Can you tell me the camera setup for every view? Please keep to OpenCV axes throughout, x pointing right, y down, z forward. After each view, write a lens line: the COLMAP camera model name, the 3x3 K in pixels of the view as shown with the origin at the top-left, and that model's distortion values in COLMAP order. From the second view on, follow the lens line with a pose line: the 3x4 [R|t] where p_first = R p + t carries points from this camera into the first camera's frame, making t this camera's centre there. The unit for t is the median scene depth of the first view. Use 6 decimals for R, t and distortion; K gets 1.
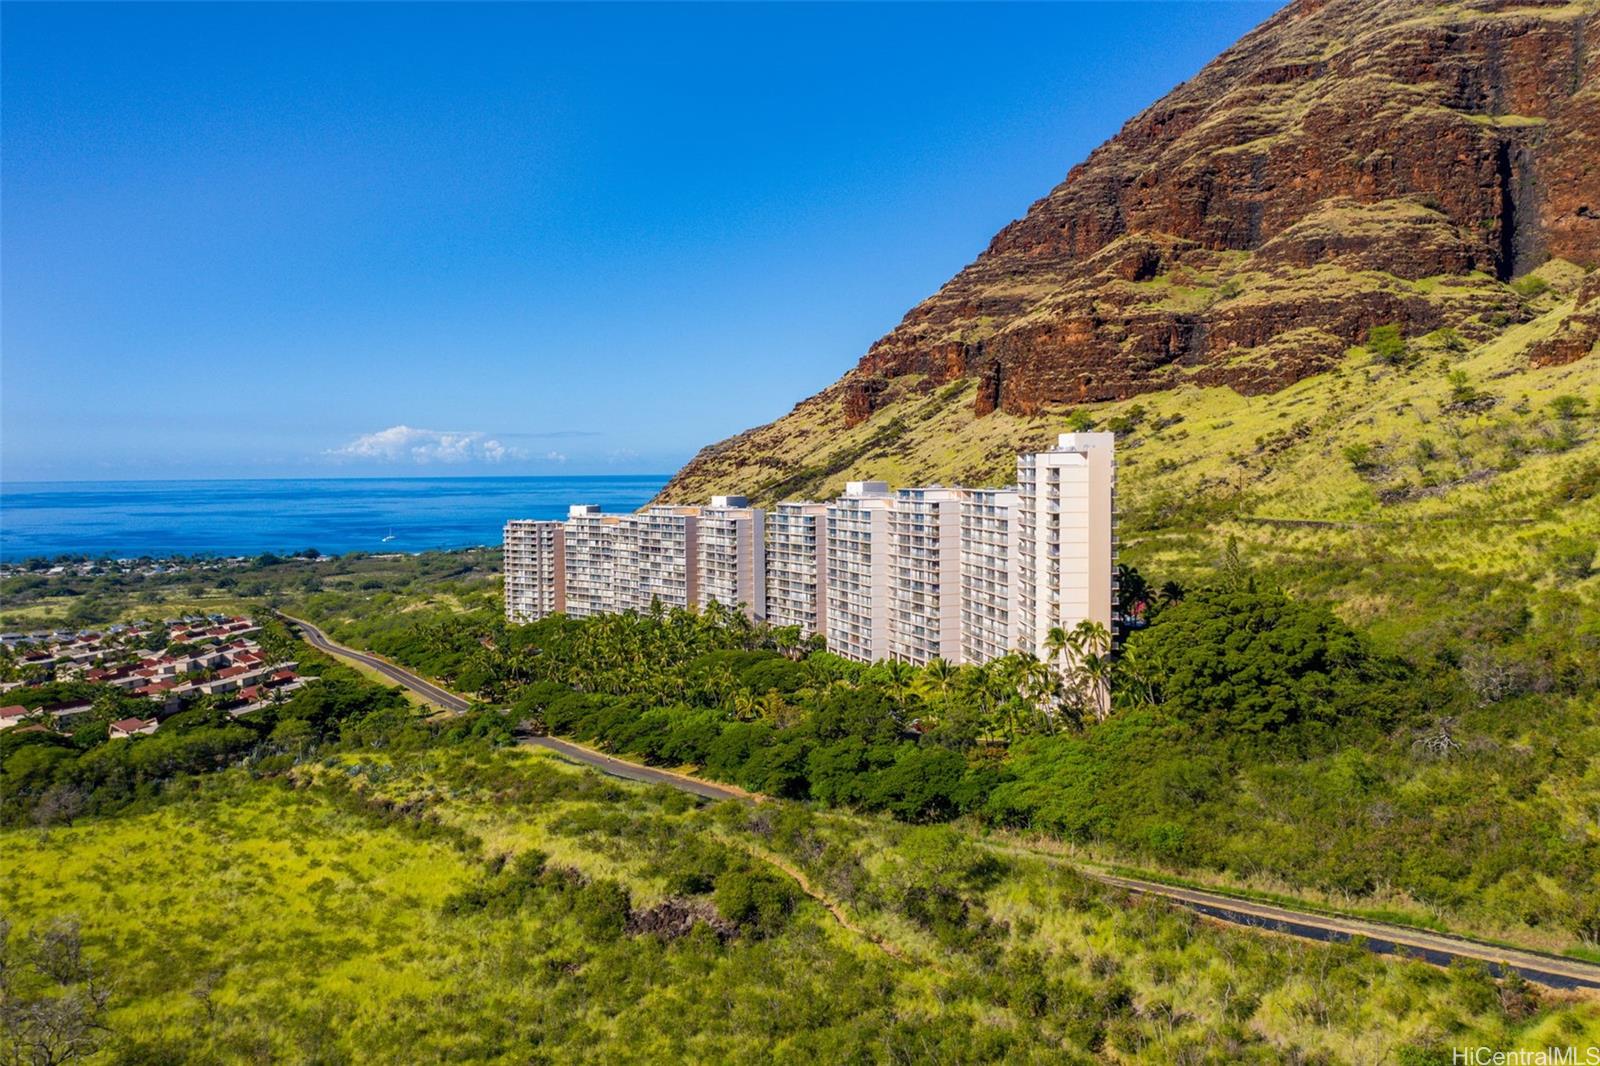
lens RADIAL K [[1258.6, 0, 796.3], [0, 1258.6, 534.2], [0, 0, 1]] dist [-0.019633, 0.007991]
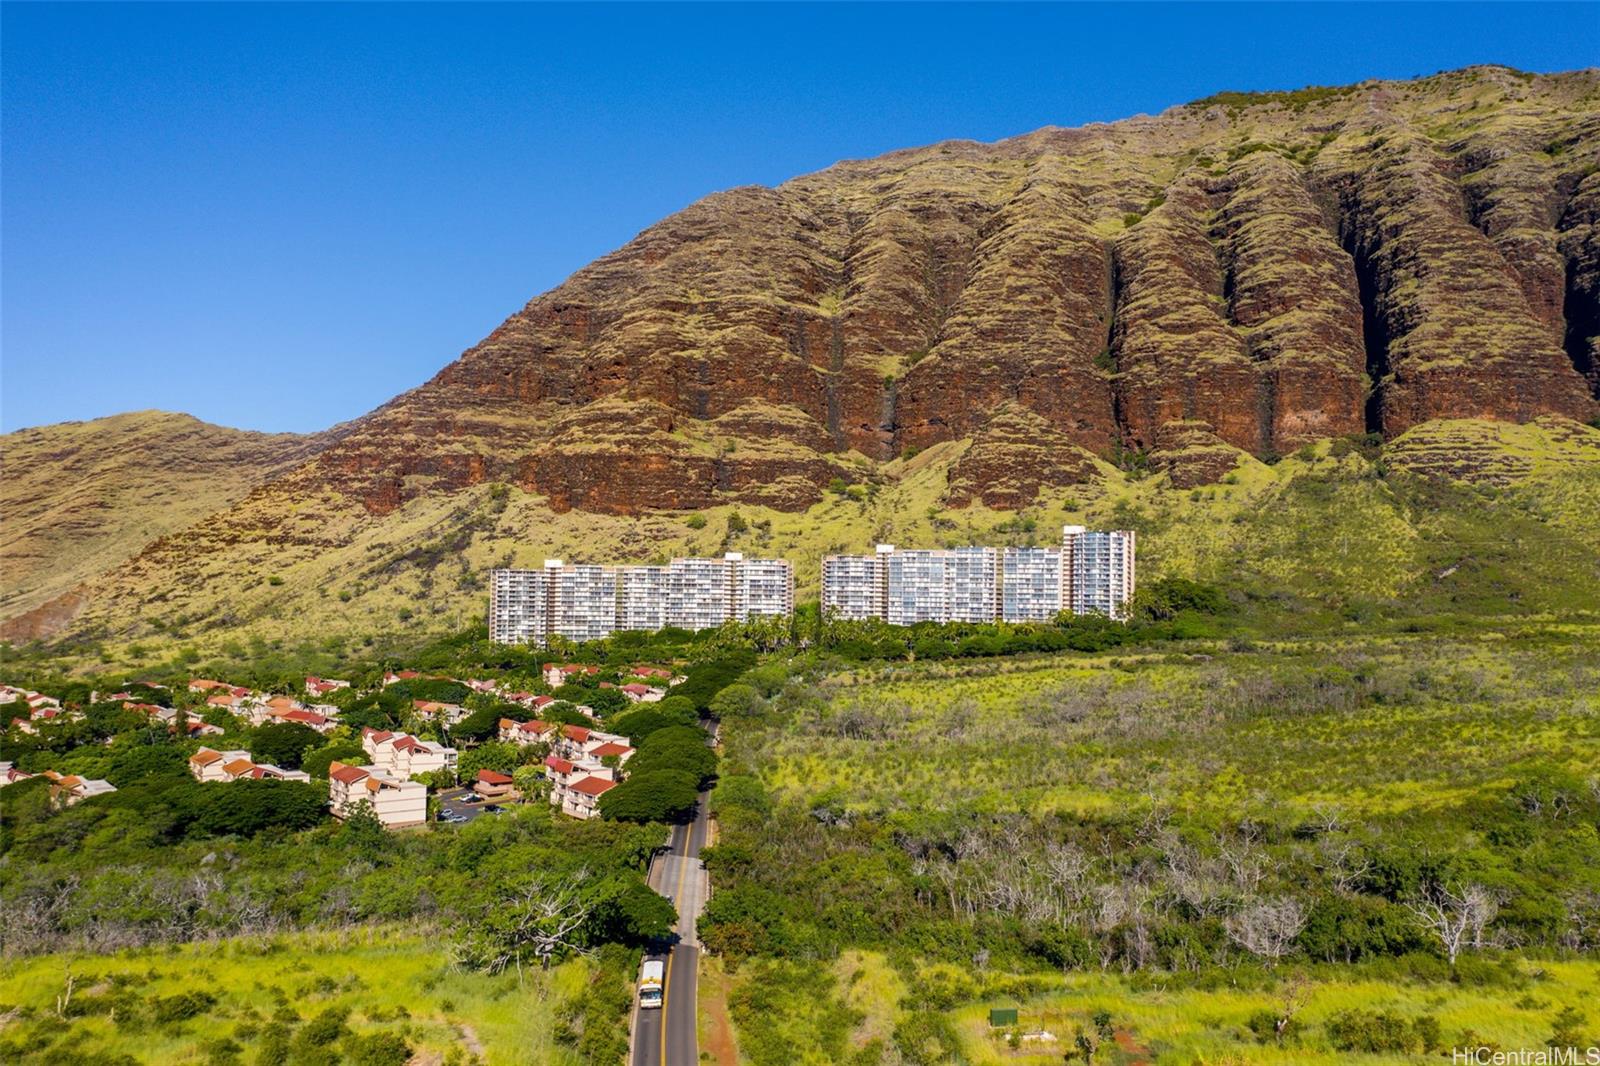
lens RADIAL K [[1258.6, 0, 802.2], [0, 1258.6, 532.6], [0, 0, 1]] dist [-0.019633, 0.007991]
pose [[0.607854, 0.053288, 0.792259, -1.014325], [0.022153, 0.996219, -0.084003, 0.064982], [-0.793740, 0.068613, 0.604375, -0.068123]]
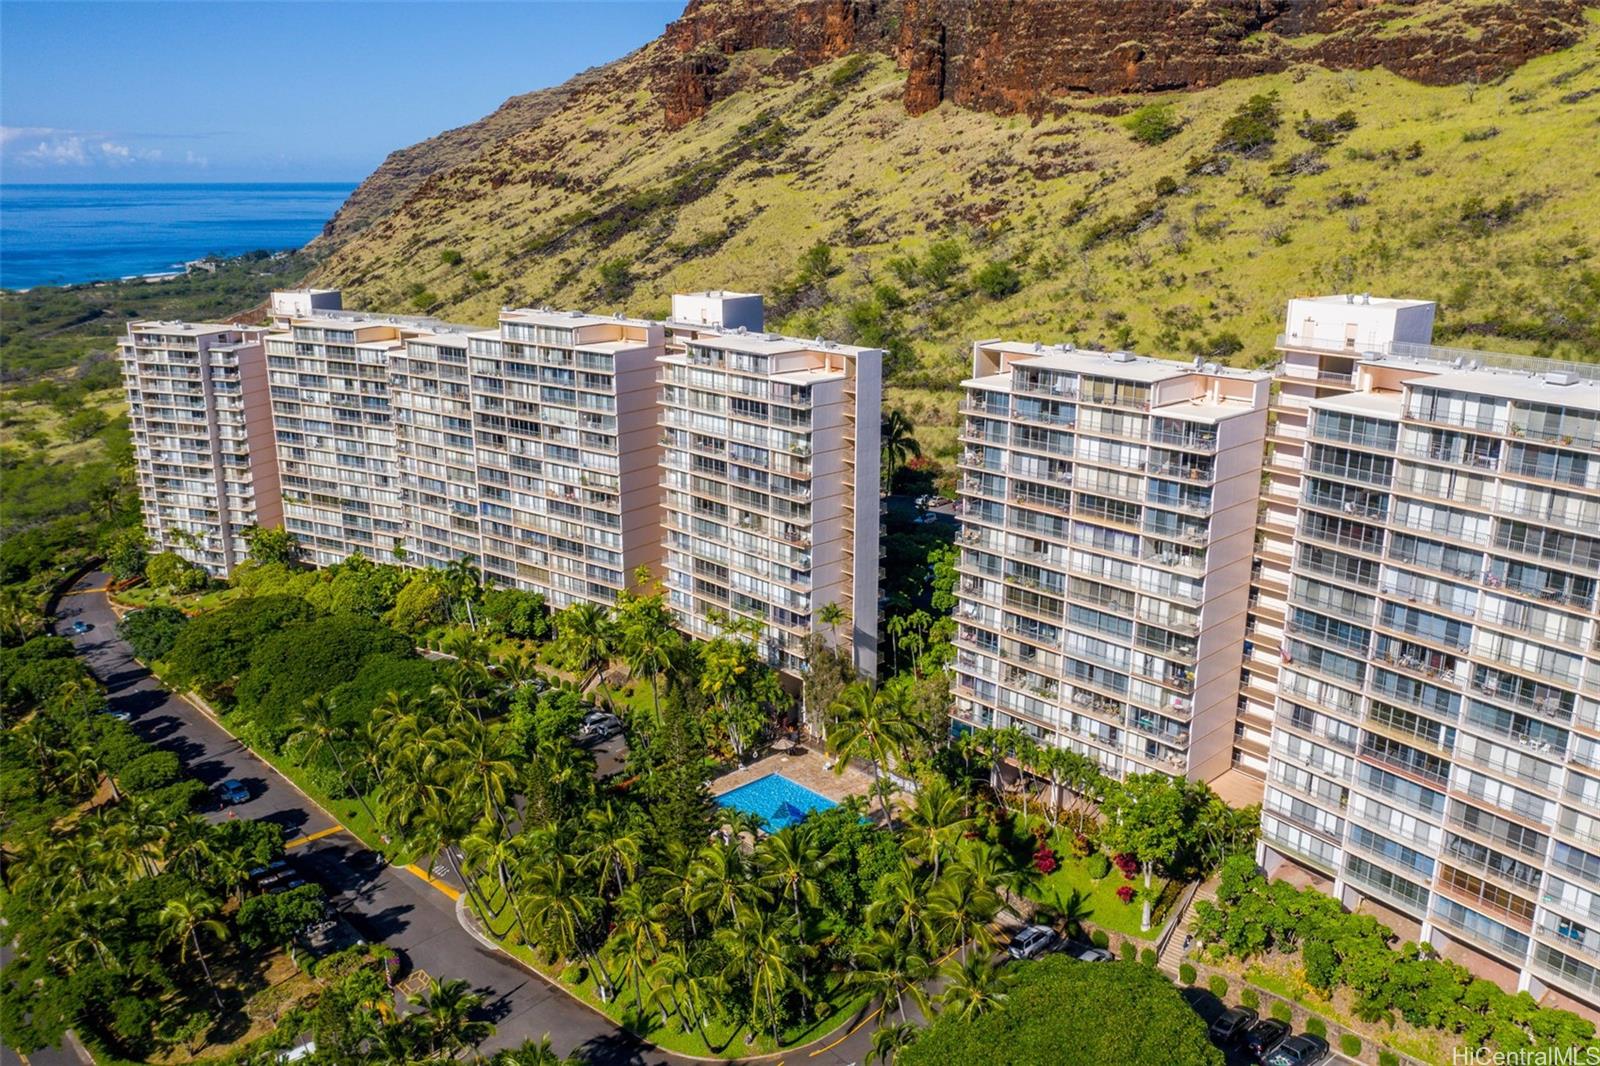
lens RADIAL K [[1258.6, 0, 798.3], [0, 1258.6, 532.8], [0, 0, 1]] dist [-0.019633, 0.007991]
pose [[0.970786, -0.055903, 0.233344, -0.095659], [0.002785, 0.975041, 0.222007, -0.034454], [-0.239931, -0.214872, 0.946712, 0.459151]]
